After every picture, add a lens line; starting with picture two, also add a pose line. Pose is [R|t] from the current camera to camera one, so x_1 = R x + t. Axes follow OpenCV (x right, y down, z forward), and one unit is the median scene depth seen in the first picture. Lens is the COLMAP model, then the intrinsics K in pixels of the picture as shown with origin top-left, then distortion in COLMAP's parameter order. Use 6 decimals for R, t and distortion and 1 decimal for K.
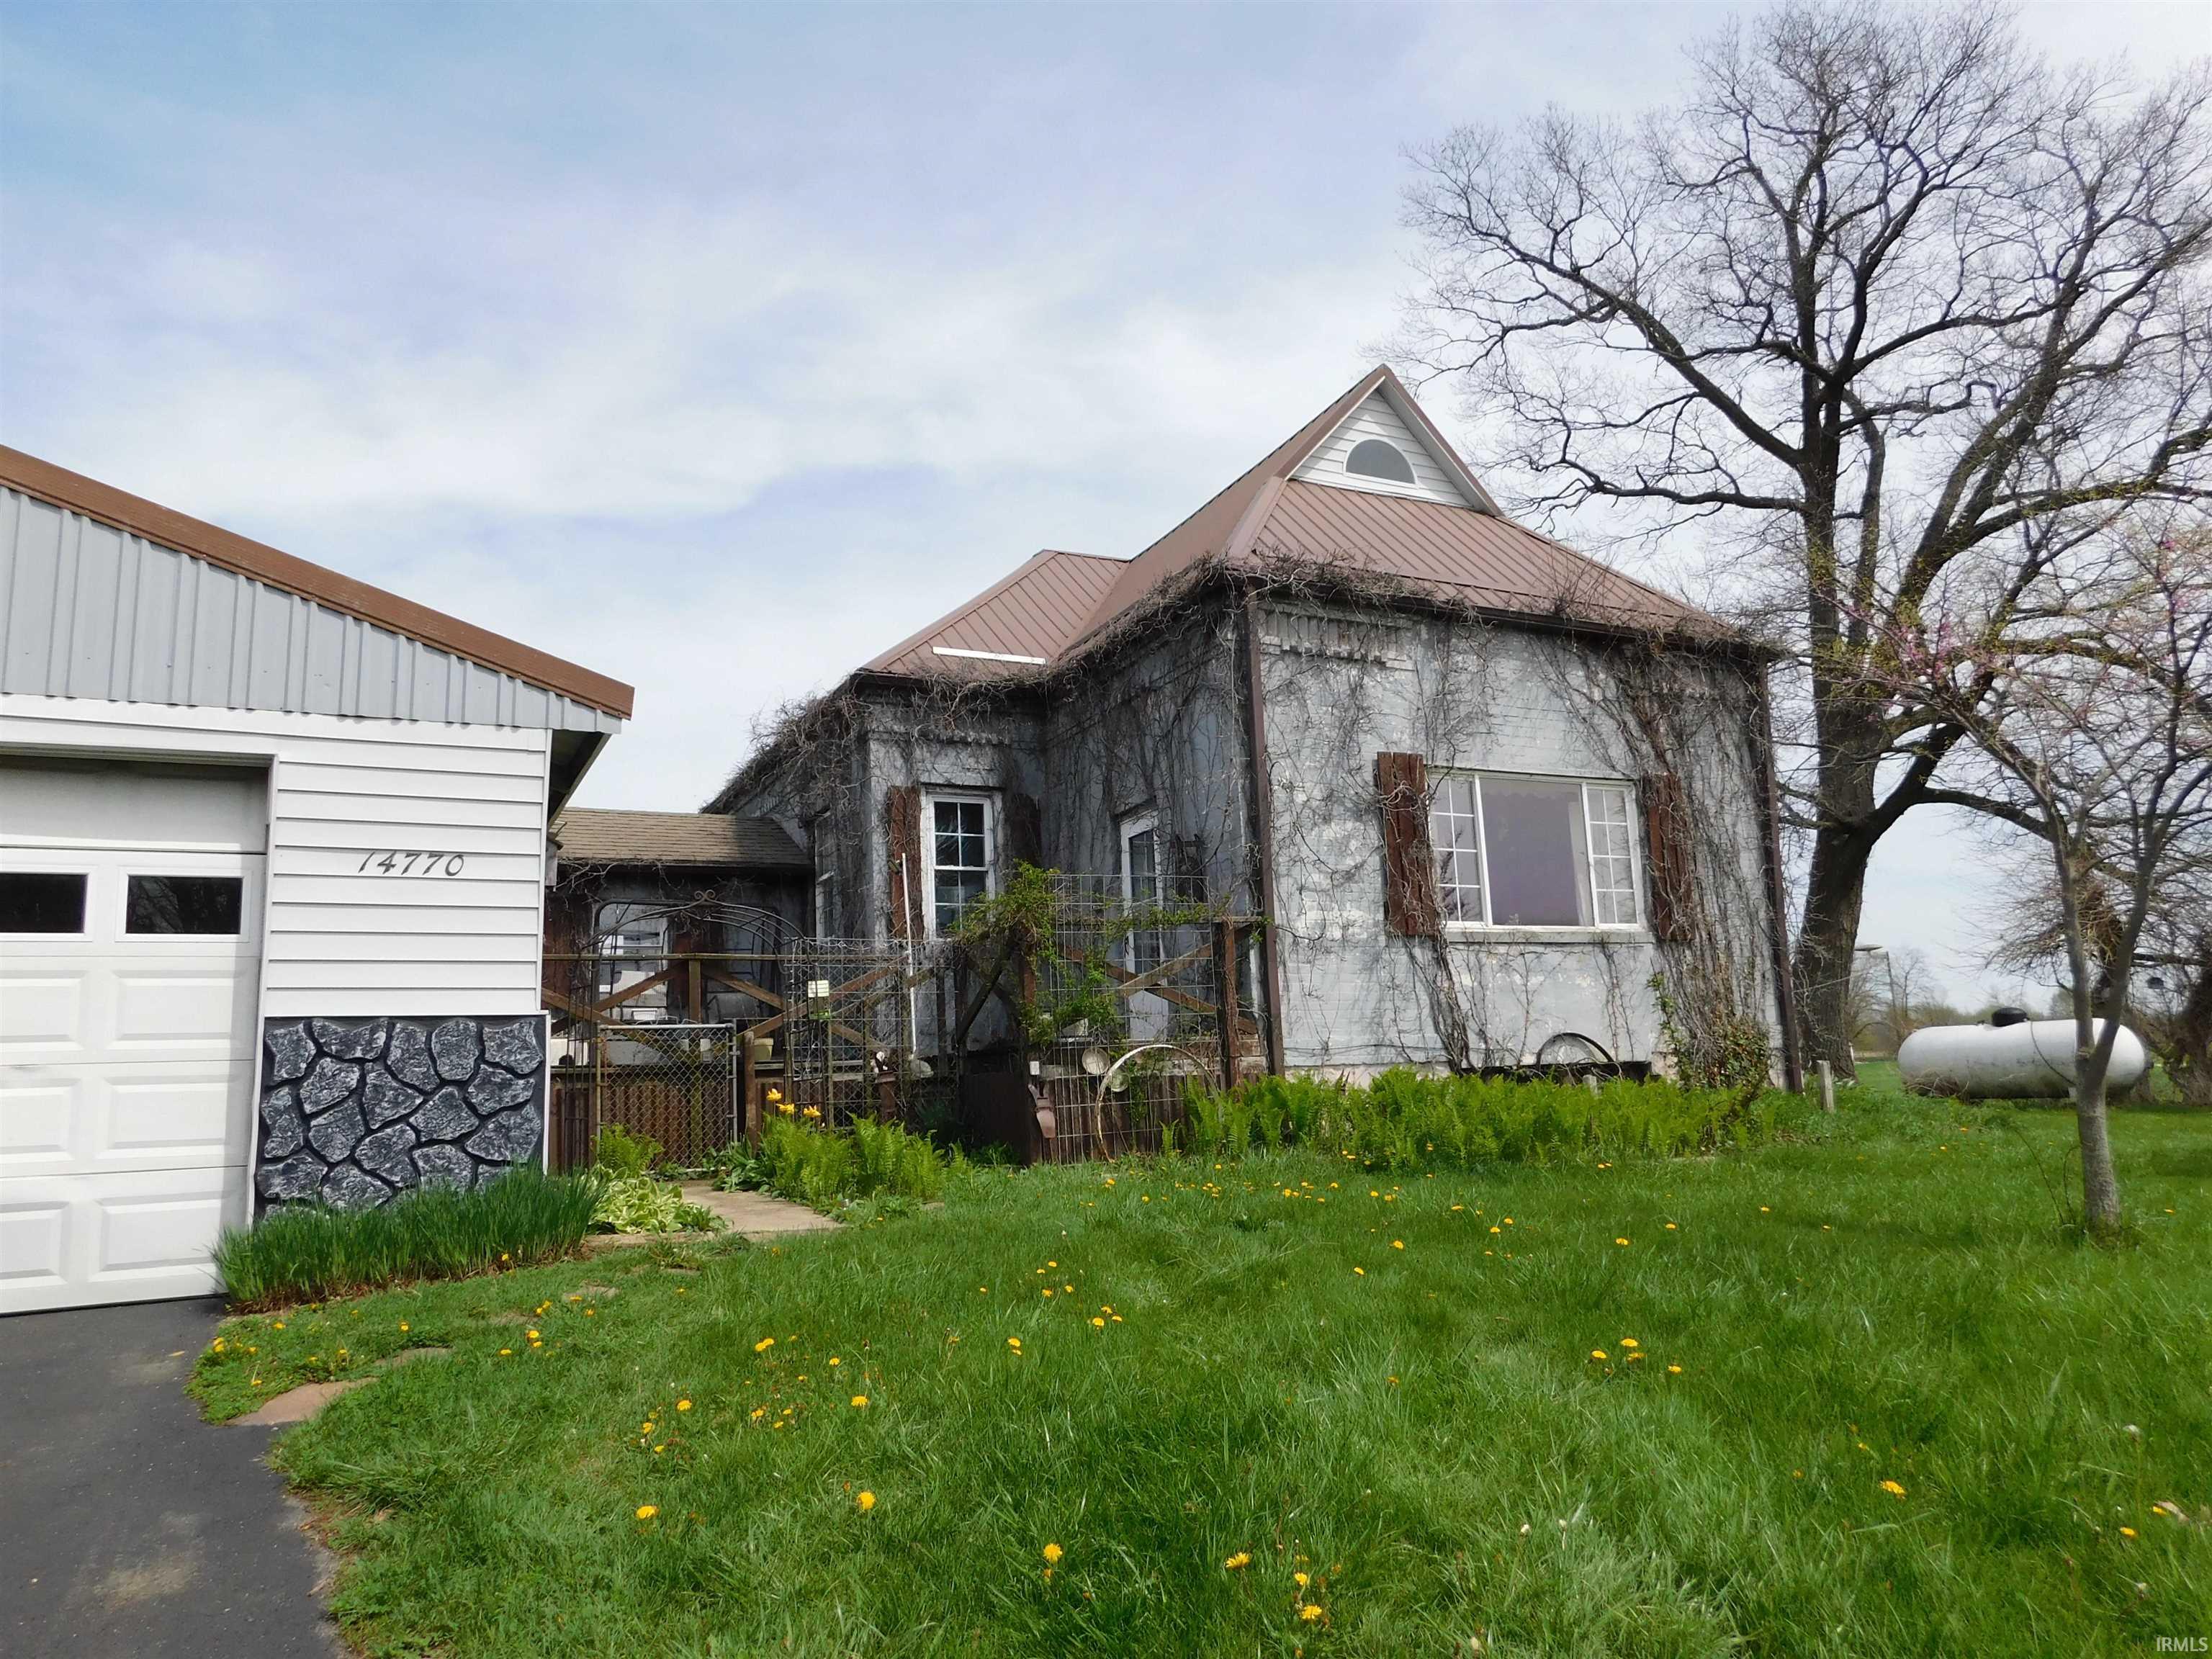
lens RADIAL K [[1538.6, 0, 1110.0], [0, 1538.6, 826.5], [0, 0, 1]] dist [-0.030590, 0.003929]
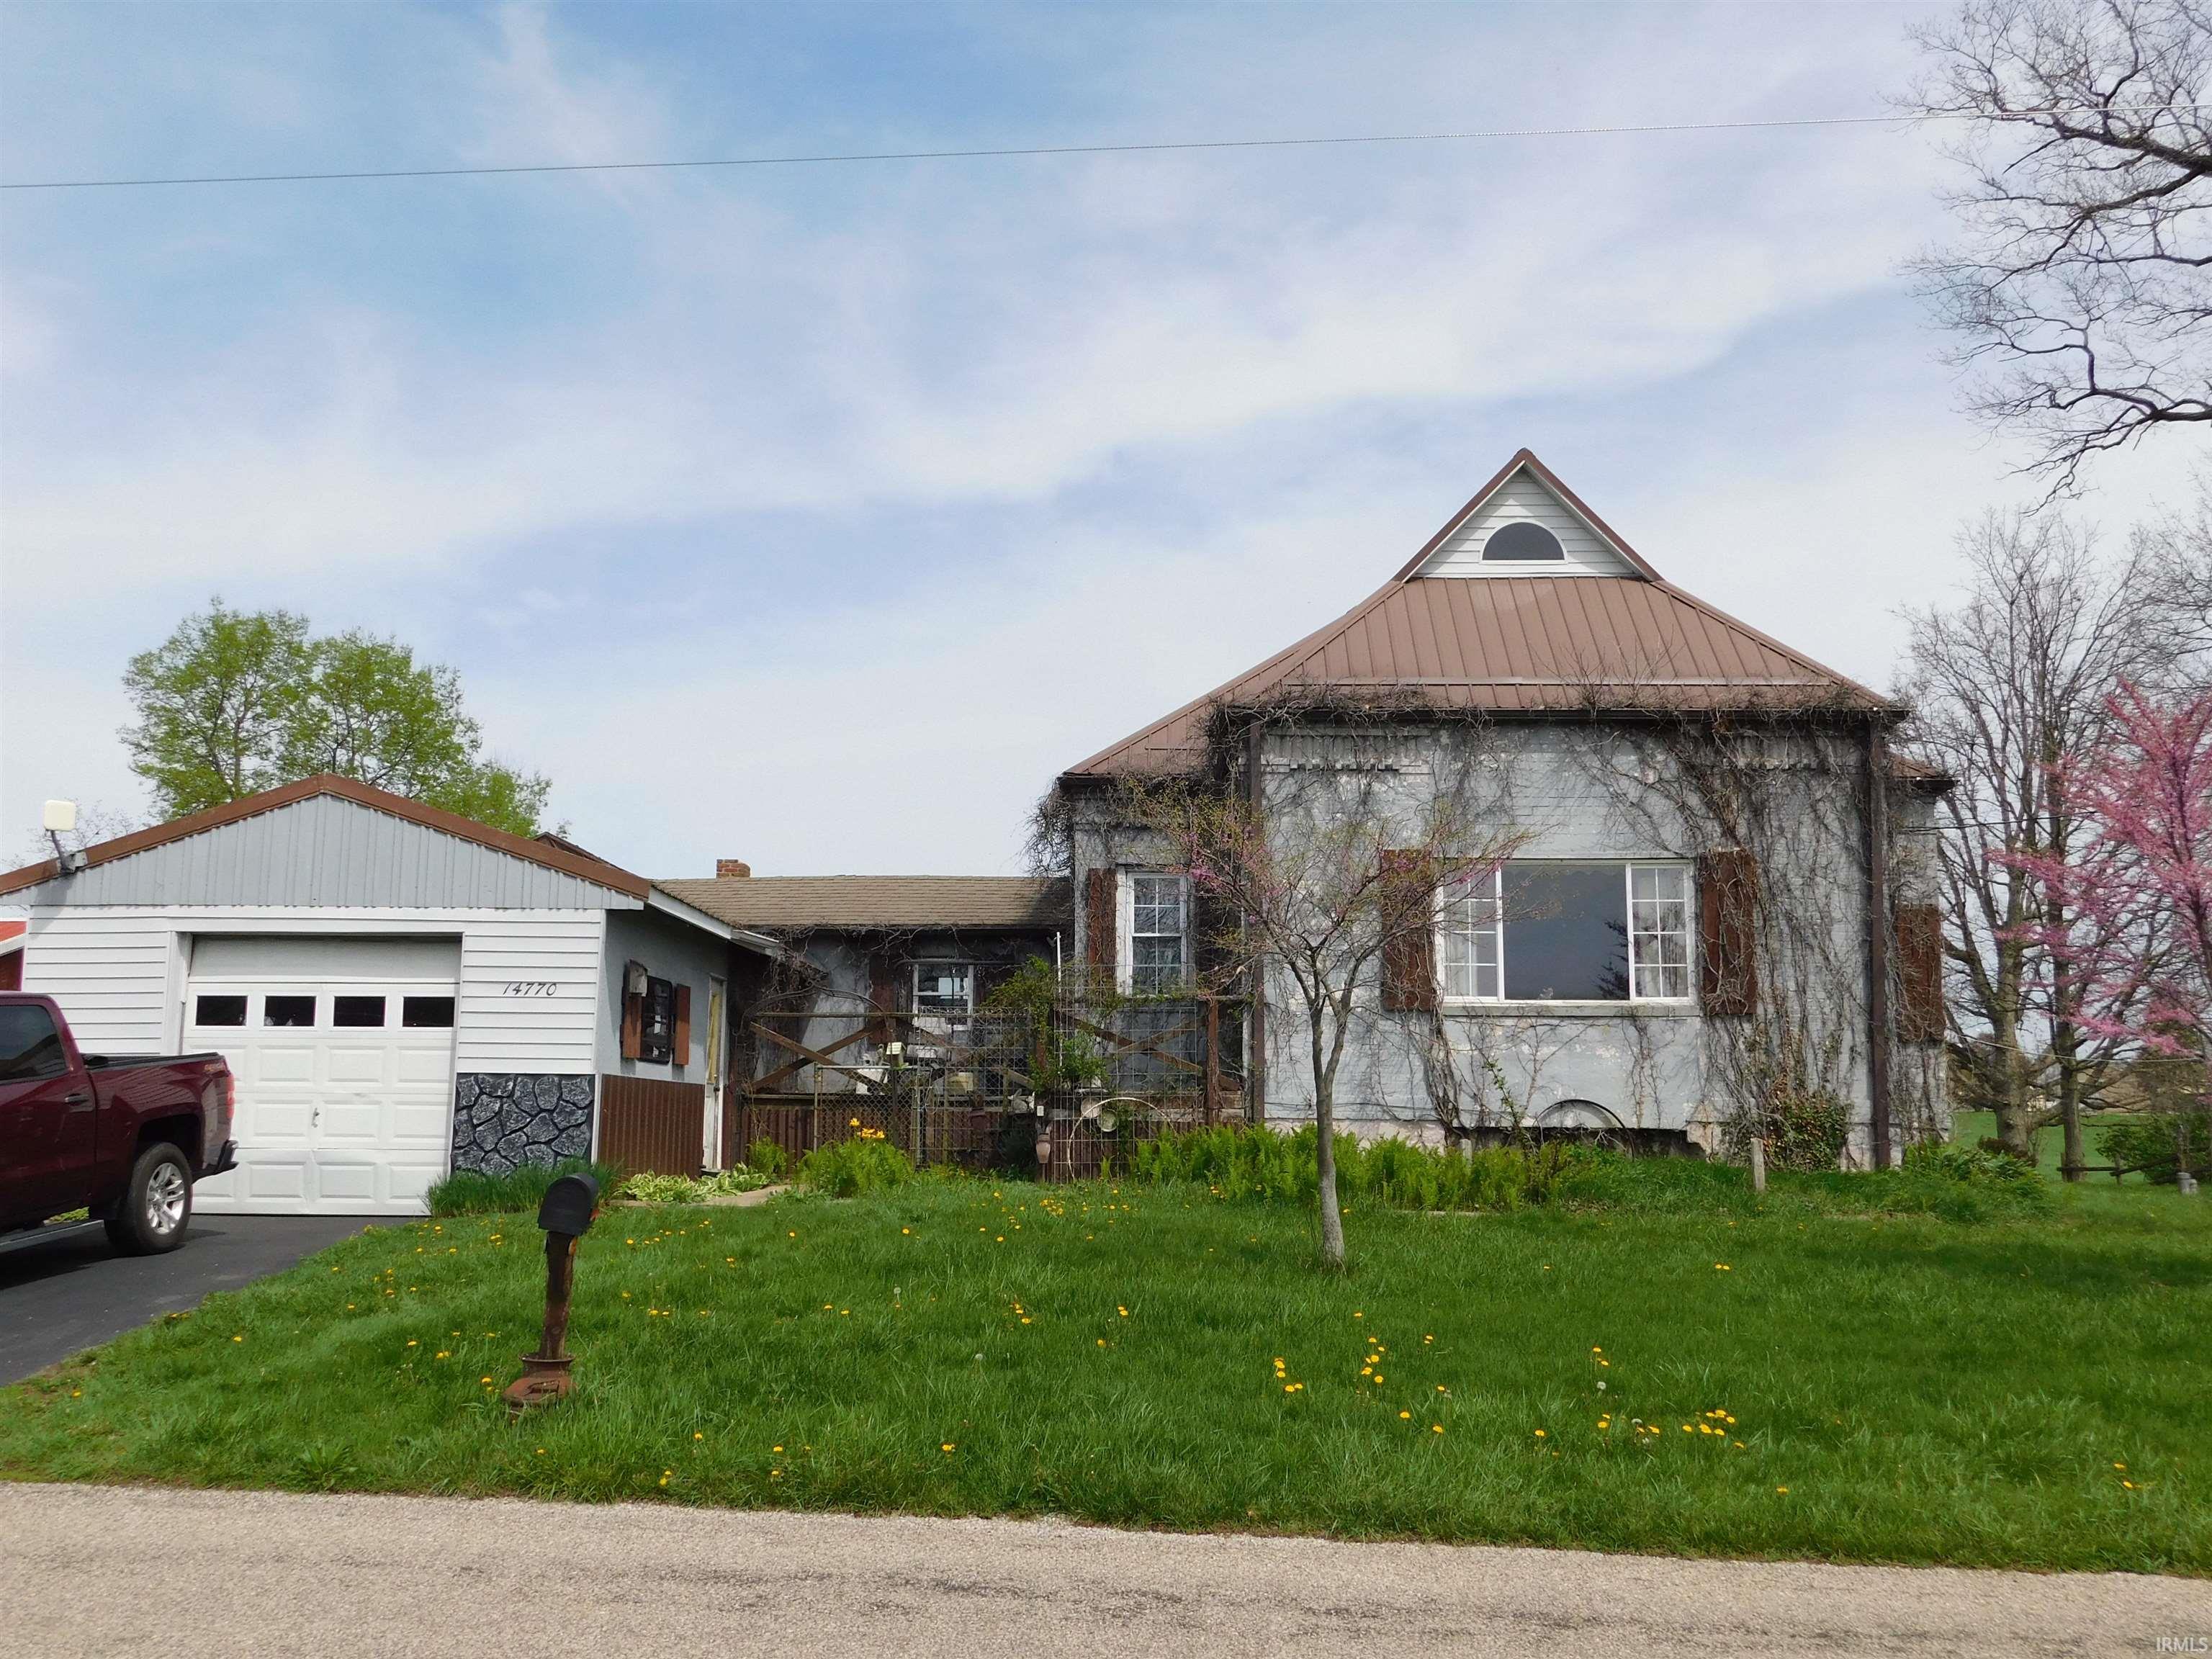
lens RADIAL K [[1917.5, 0, 1096.0], [0, 1917.5, 837.1], [0, 0, 1]] dist [0.007604, -0.006649]
pose [[0.870778, -0.021943, -0.491186, 0.677250], [0.040334, 0.998825, 0.026883, -0.102765], [0.490019, -0.043221, 0.870640, -0.349370]]
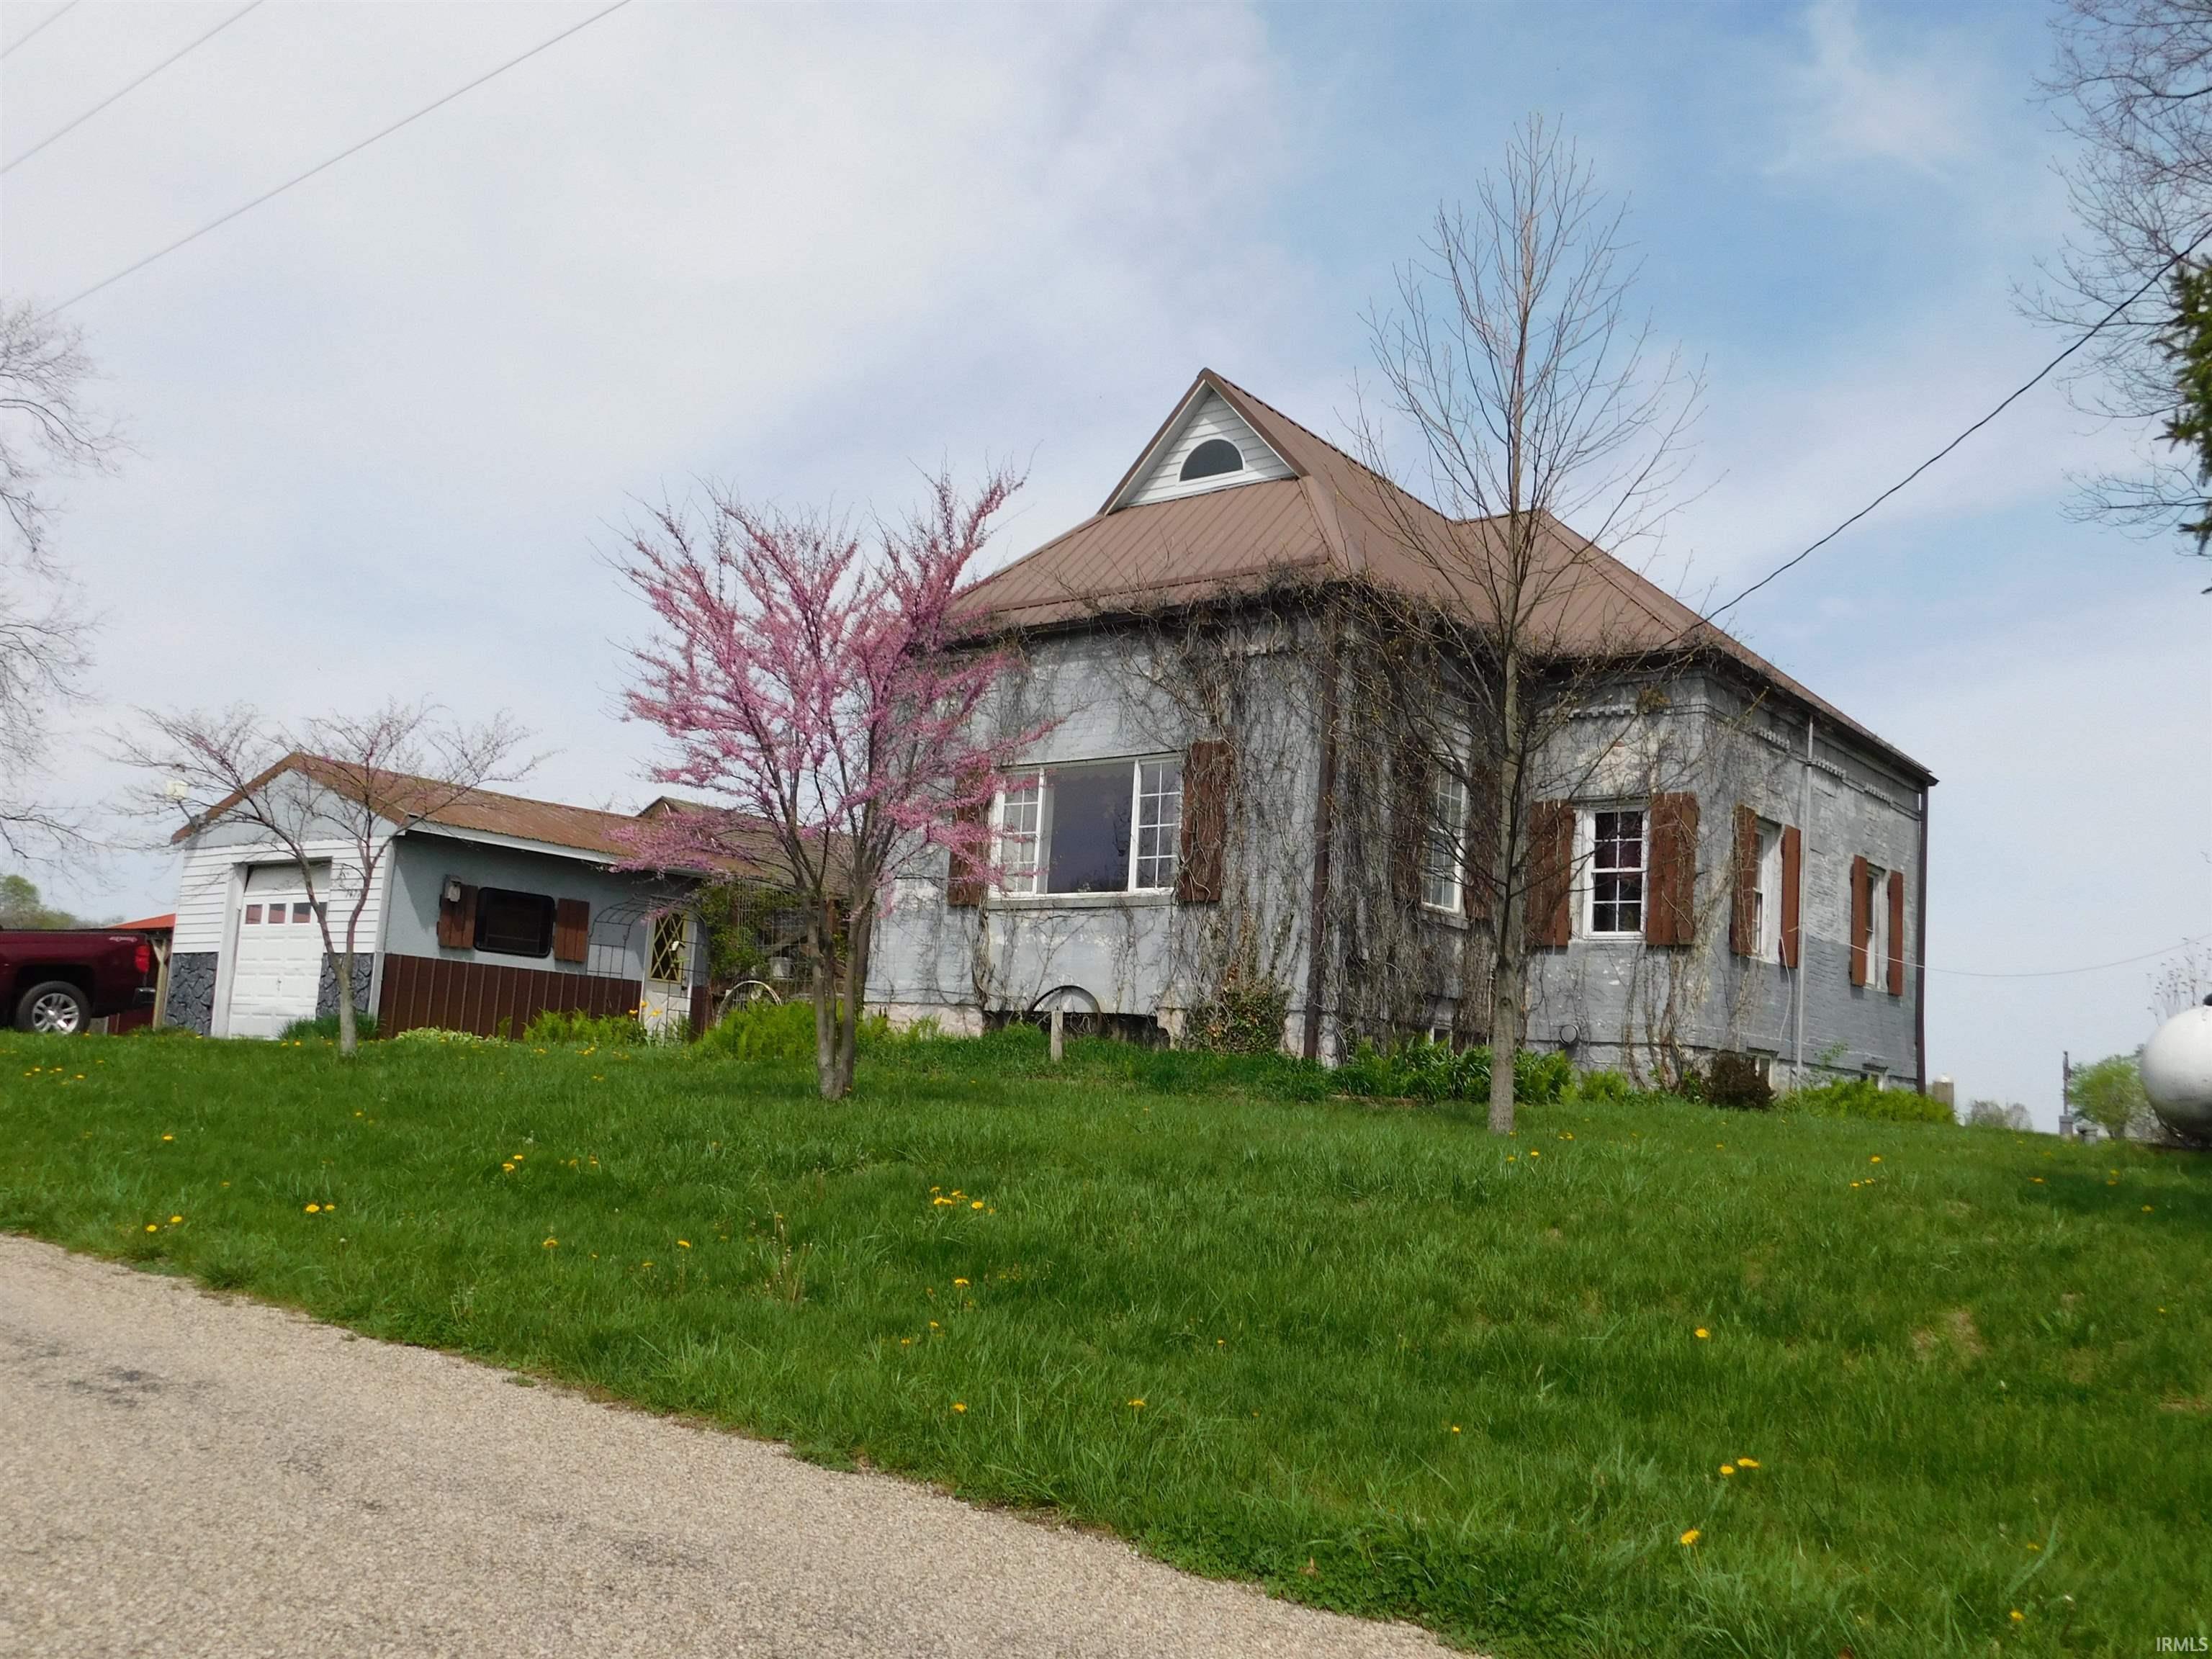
lens RADIAL K [[1917.5, 0, 1102.7], [0, 1917.5, 824.3], [0, 0, 1]] dist [0.007604, -0.006649]
pose [[0.417182, -0.061498, -0.906740, 1.624724], [0.084359, 0.996021, -0.028741, 0.057588], [0.904899, -0.064501, 0.420710, 0.425019]]
